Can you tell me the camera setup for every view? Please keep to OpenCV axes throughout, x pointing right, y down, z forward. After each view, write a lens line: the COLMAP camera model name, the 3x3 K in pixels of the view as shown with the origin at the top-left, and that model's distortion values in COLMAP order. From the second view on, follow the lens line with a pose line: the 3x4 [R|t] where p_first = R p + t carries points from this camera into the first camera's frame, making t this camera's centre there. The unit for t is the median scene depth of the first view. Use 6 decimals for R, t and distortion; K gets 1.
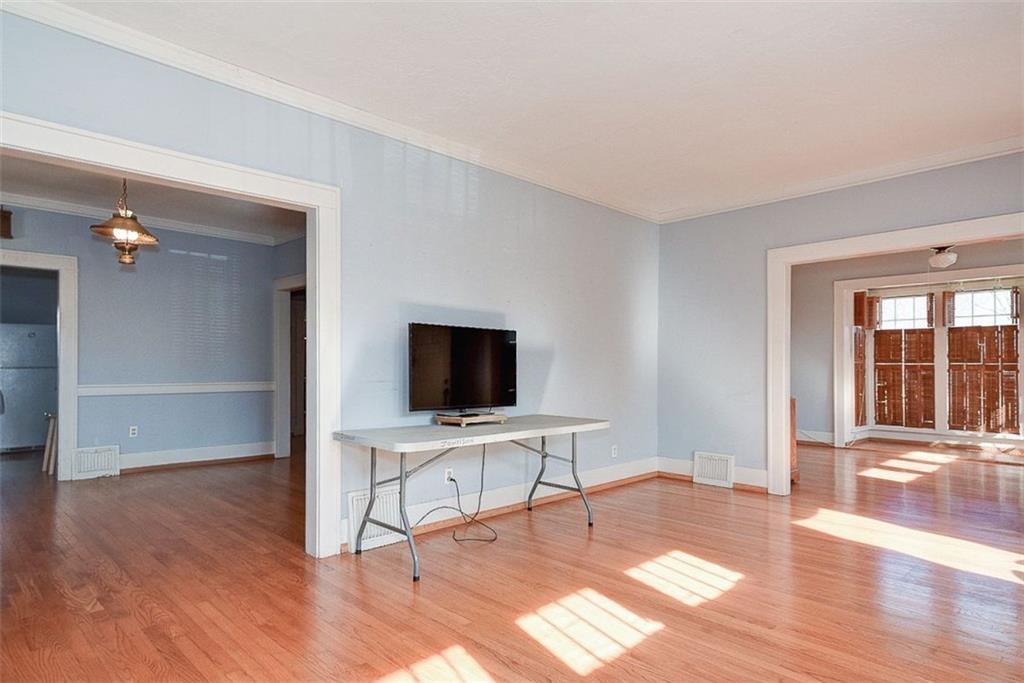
lens RADIAL K [[572.6, 0, 503.2], [0, 572.6, 362.2], [0, 0, 1]] dist [0.023256, 0.003071]
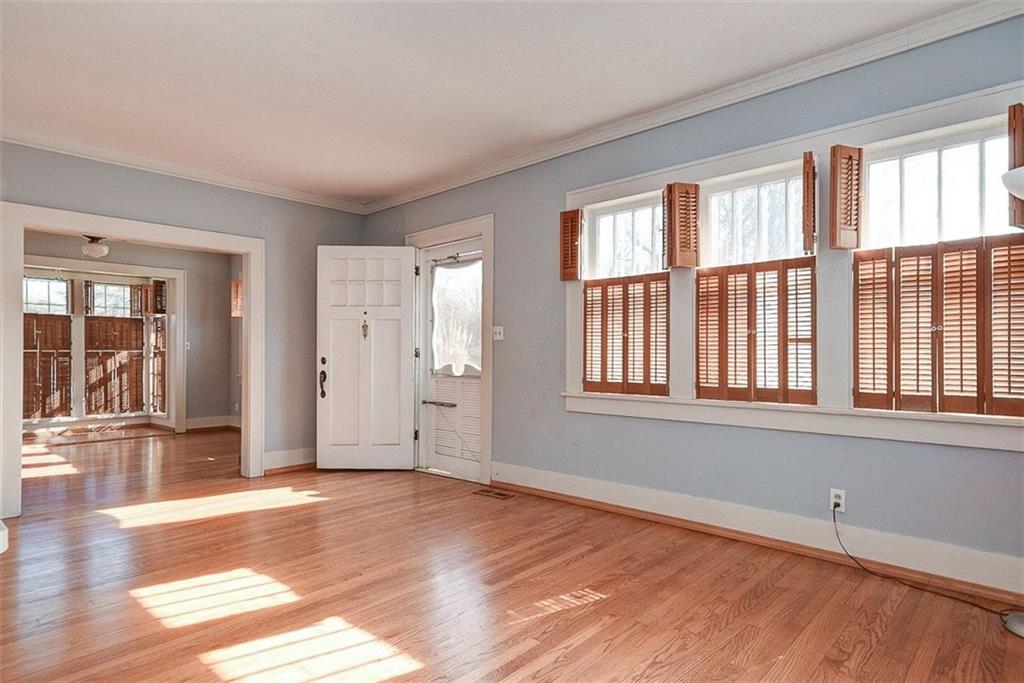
lens RADIAL K [[572.6, 0, 502.5], [0, 572.6, 342.9], [0, 0, 1]] dist [0.023256, 0.003071]
pose [[-0.048042, 0.014871, 0.998735, -0.300510], [-0.002095, 0.999885, -0.014988, 0.003087], [-0.998843, -0.002812, -0.048005, 0.320359]]
